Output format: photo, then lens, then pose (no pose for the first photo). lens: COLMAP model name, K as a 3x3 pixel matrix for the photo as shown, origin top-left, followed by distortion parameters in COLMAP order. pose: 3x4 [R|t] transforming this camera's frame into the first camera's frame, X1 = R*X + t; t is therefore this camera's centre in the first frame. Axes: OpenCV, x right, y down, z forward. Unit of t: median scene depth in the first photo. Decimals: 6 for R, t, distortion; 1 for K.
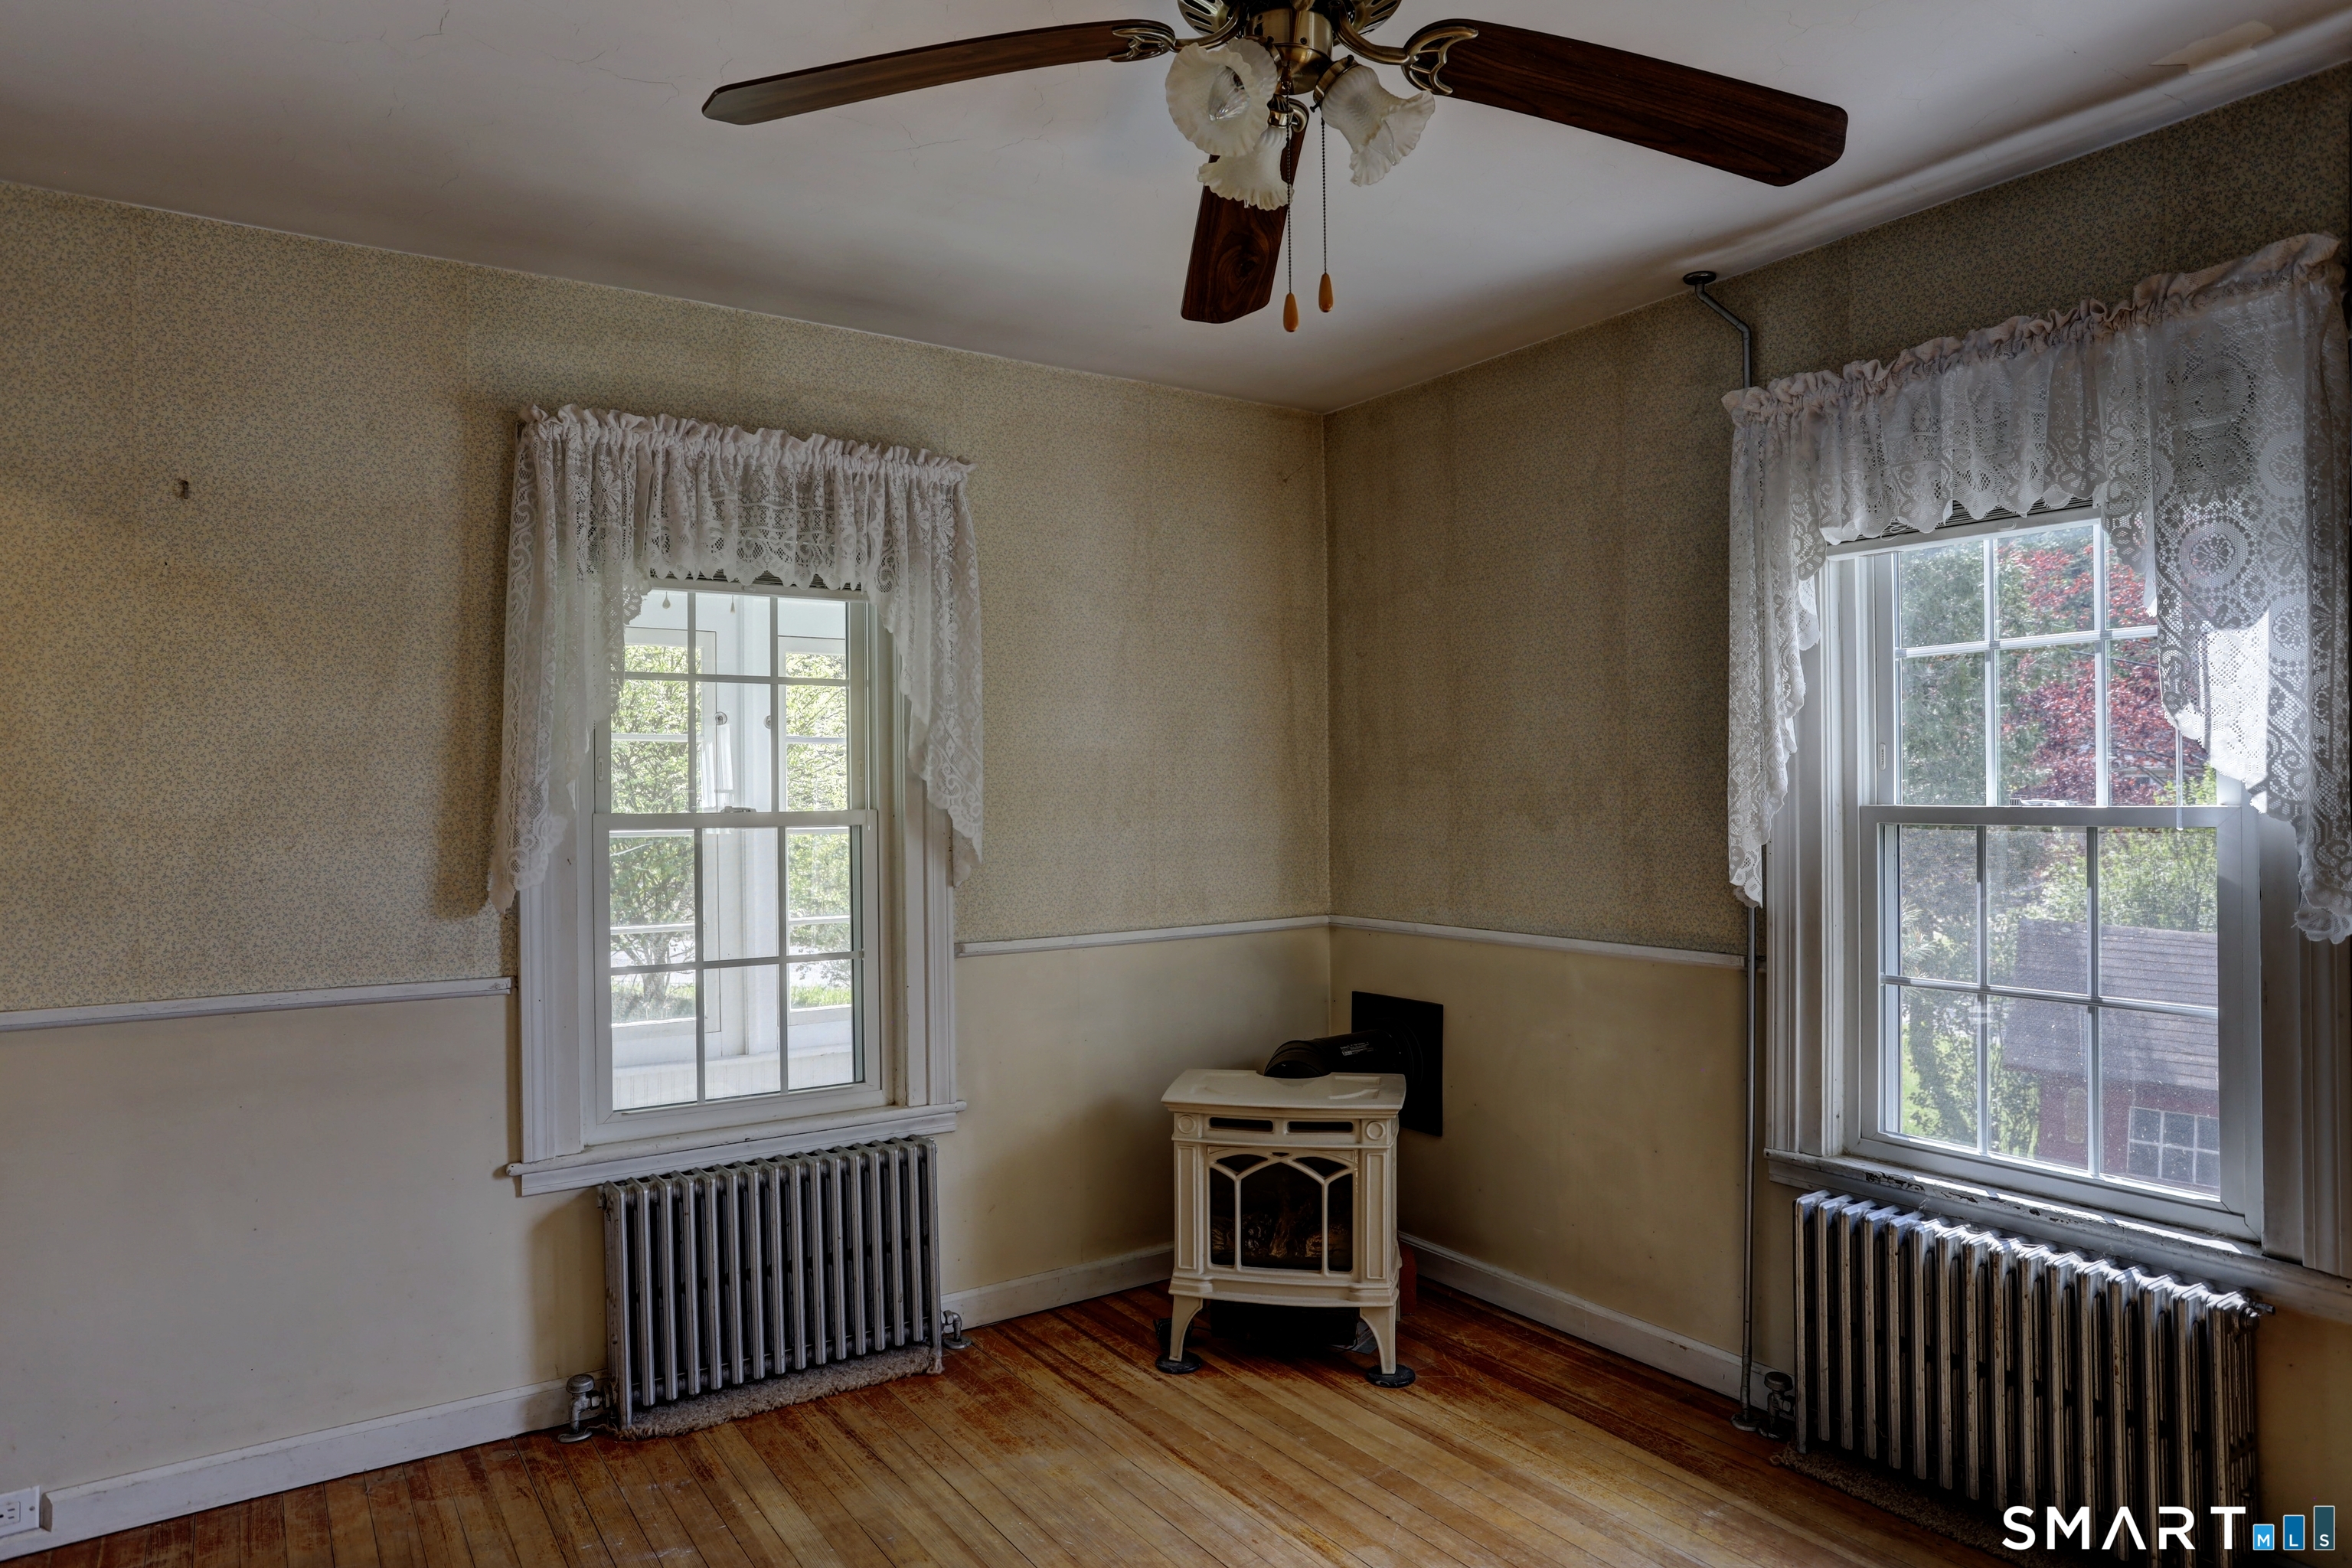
lens RADIAL K [[1430.6, 0, 1176.0], [0, 1430.6, 784.0], [0, 0, 1]] dist [-0.000962, 0.000093]
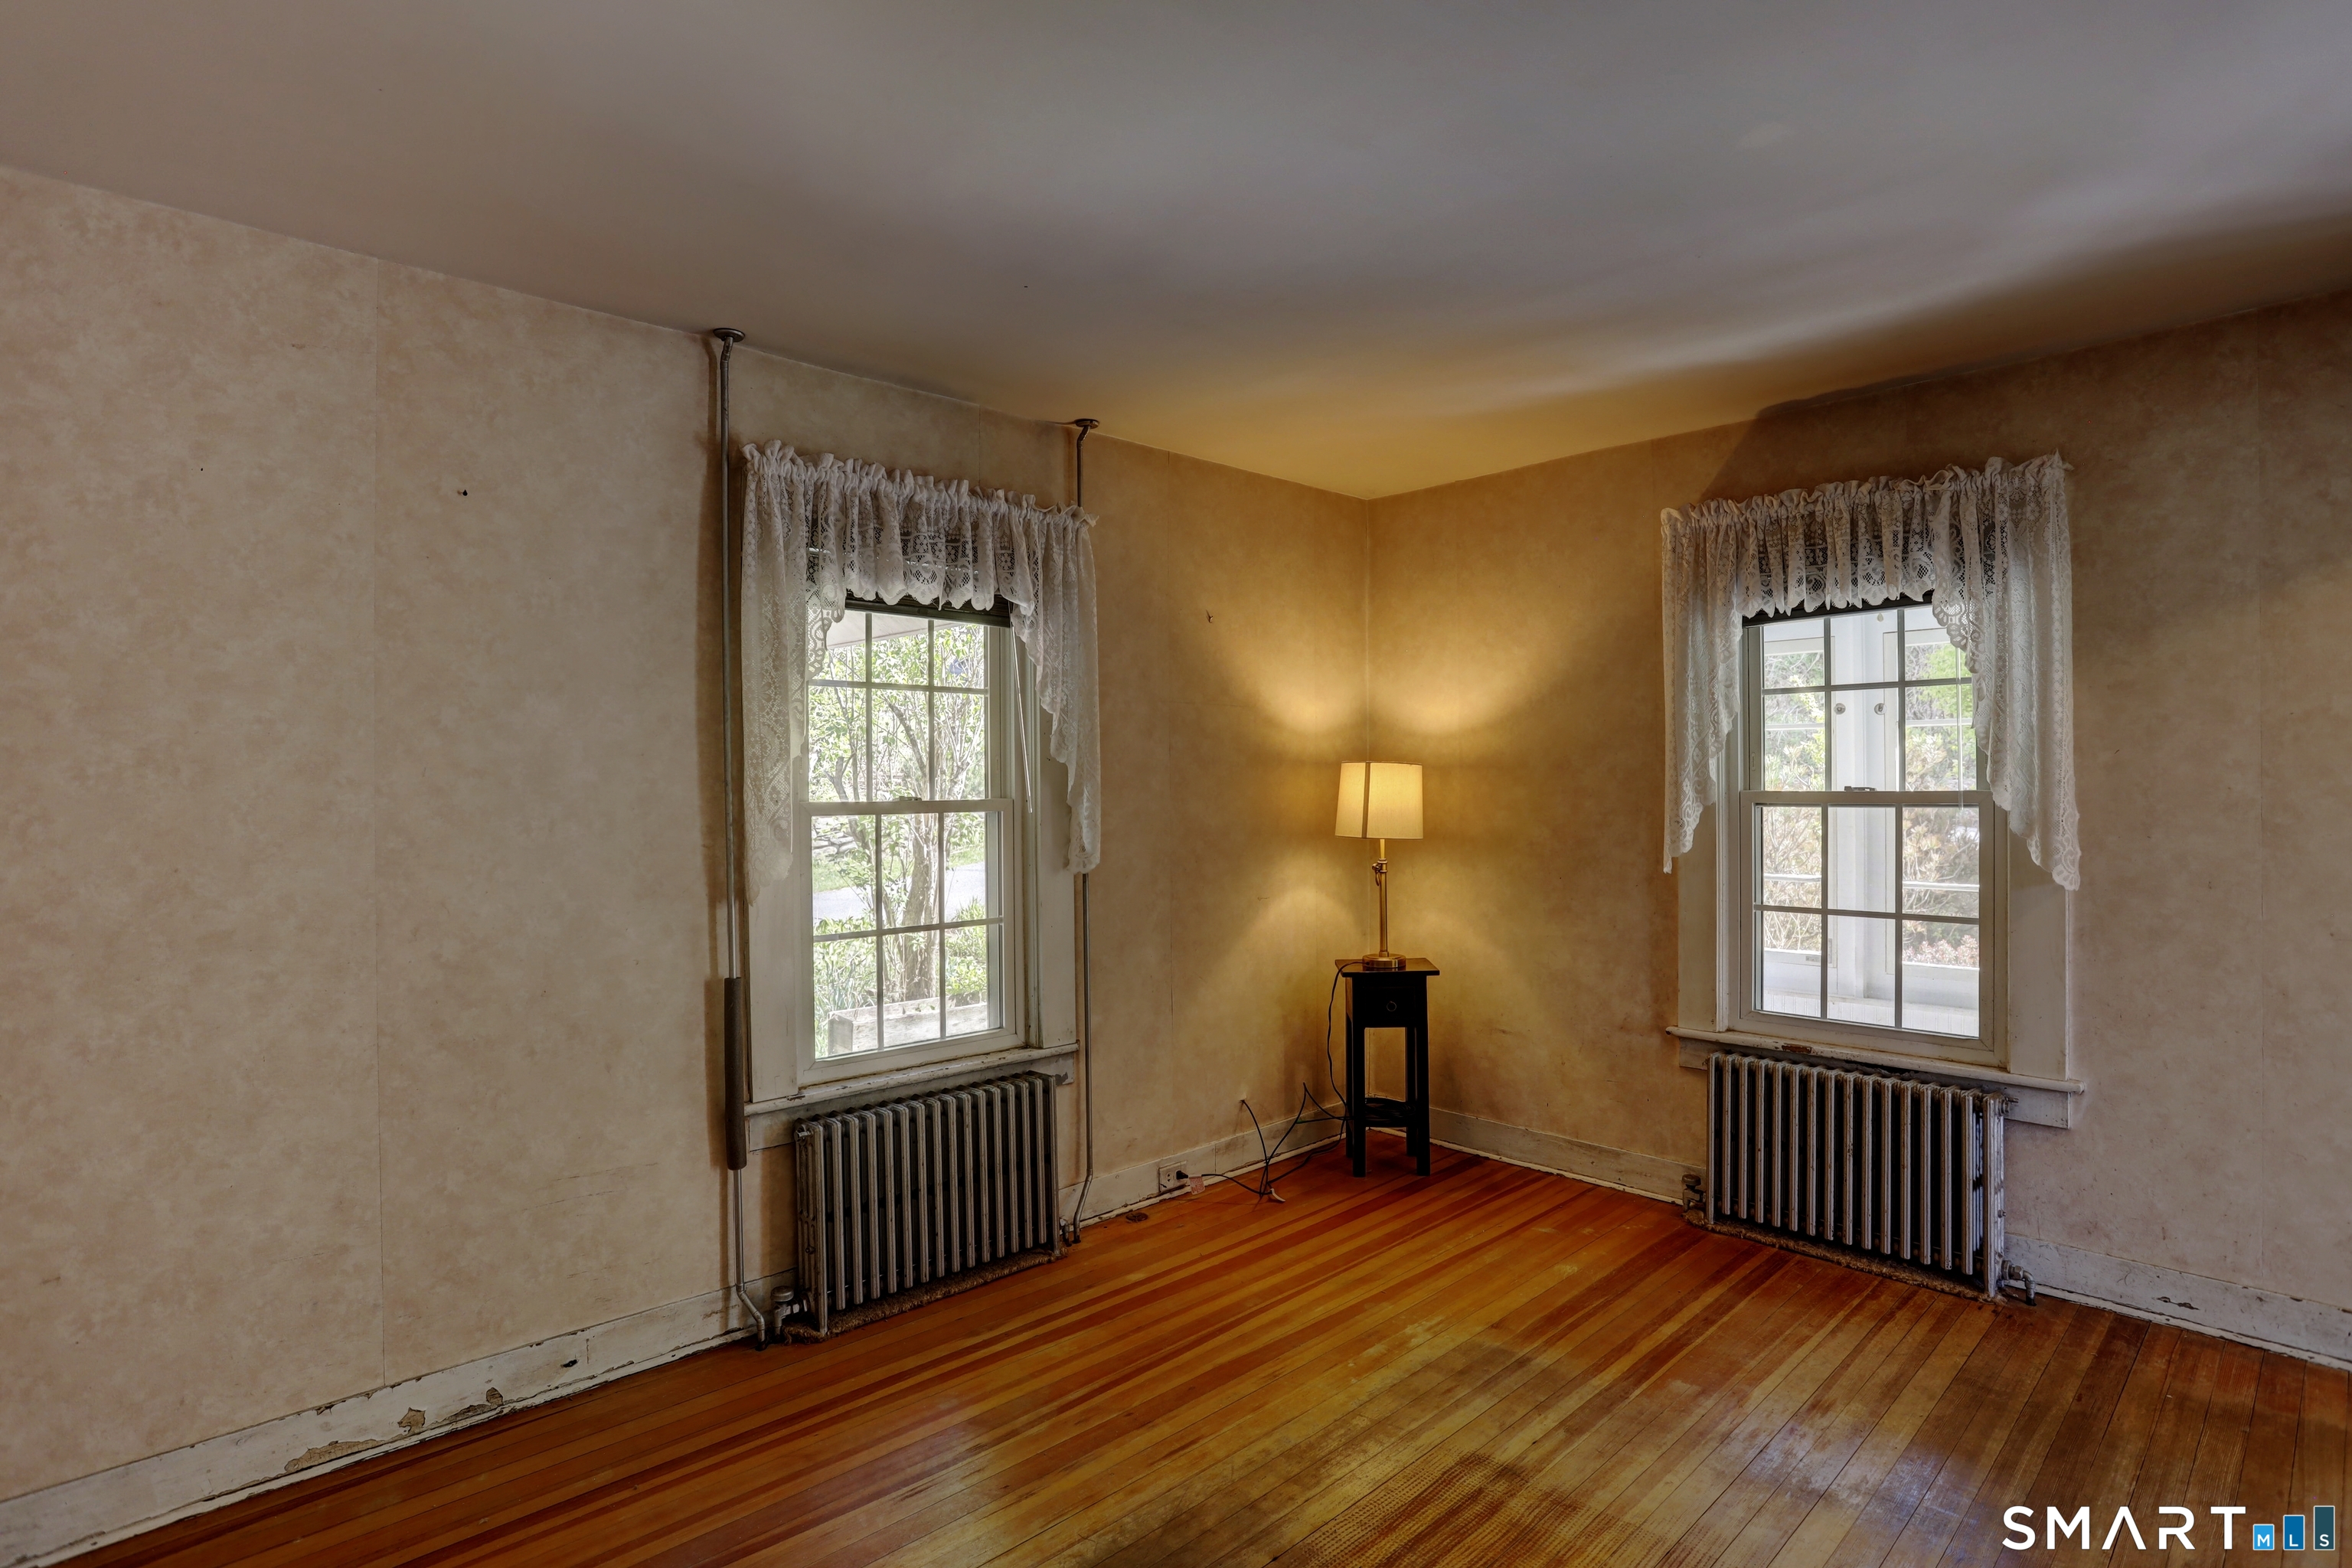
lens RADIAL K [[1144.4, 0, 1172.8], [0, 1144.4, 772.9], [0, 0, 1]] dist [0.000515, 0.000022]
pose [[0.985892, 0.015015, 0.166711, -0.261289], [-0.013323, 0.999848, -0.011263, 0.005016], [-0.166855, 0.008883, 0.985942, 0.032935]]
